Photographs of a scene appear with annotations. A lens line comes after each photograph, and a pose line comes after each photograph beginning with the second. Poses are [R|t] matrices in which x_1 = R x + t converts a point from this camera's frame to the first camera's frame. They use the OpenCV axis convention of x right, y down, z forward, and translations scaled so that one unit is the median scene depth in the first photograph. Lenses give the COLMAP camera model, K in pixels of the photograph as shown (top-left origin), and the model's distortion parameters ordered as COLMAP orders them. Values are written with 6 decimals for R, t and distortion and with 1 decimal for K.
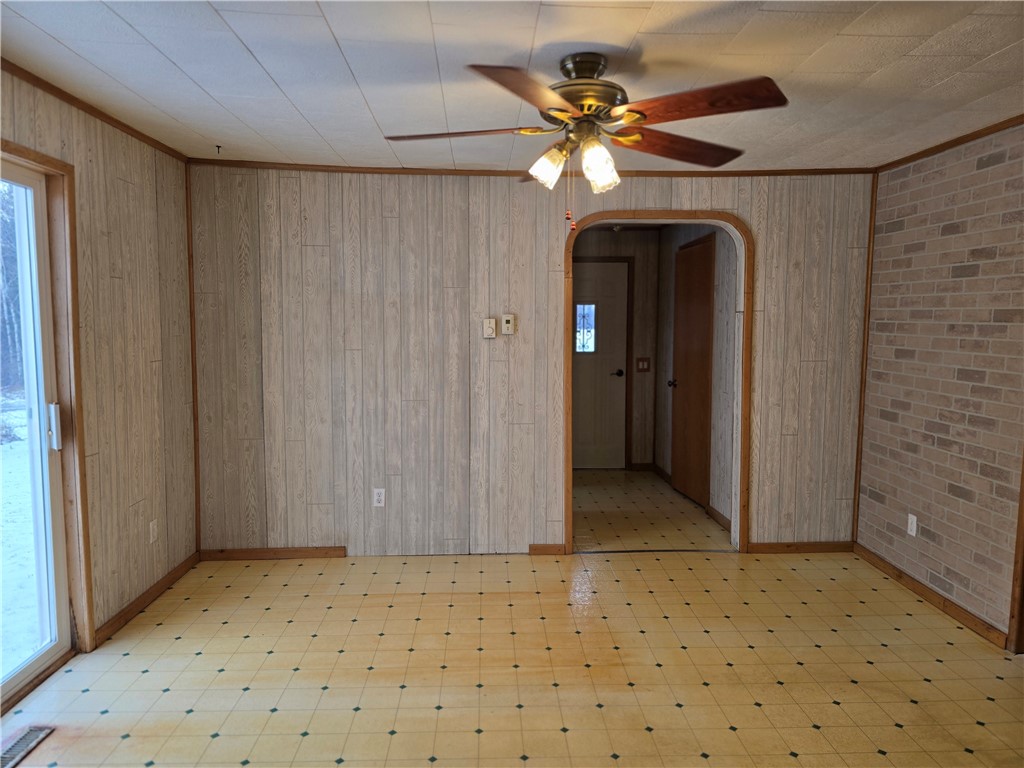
lens RADIAL K [[685.7, 0, 516.1], [0, 685.7, 385.9], [0, 0, 1]] dist [0.062982, -0.051324]
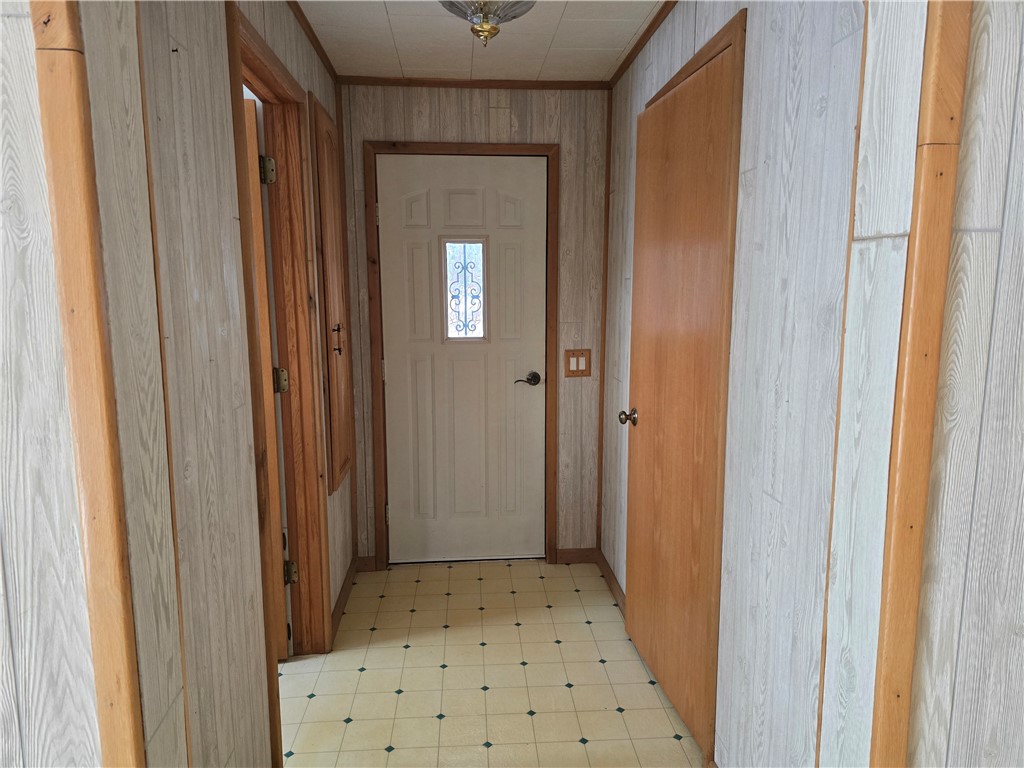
lens RADIAL K [[685.7, 0, 516.1], [0, 685.7, 385.9], [0, 0, 1]] dist [0.062982, -0.051324]
pose [[0.999597, -0.004909, 0.027942, 0.124616], [0.003131, 0.997989, 0.063309, -0.046190], [-0.028197, -0.063196, 0.997603, 0.490216]]
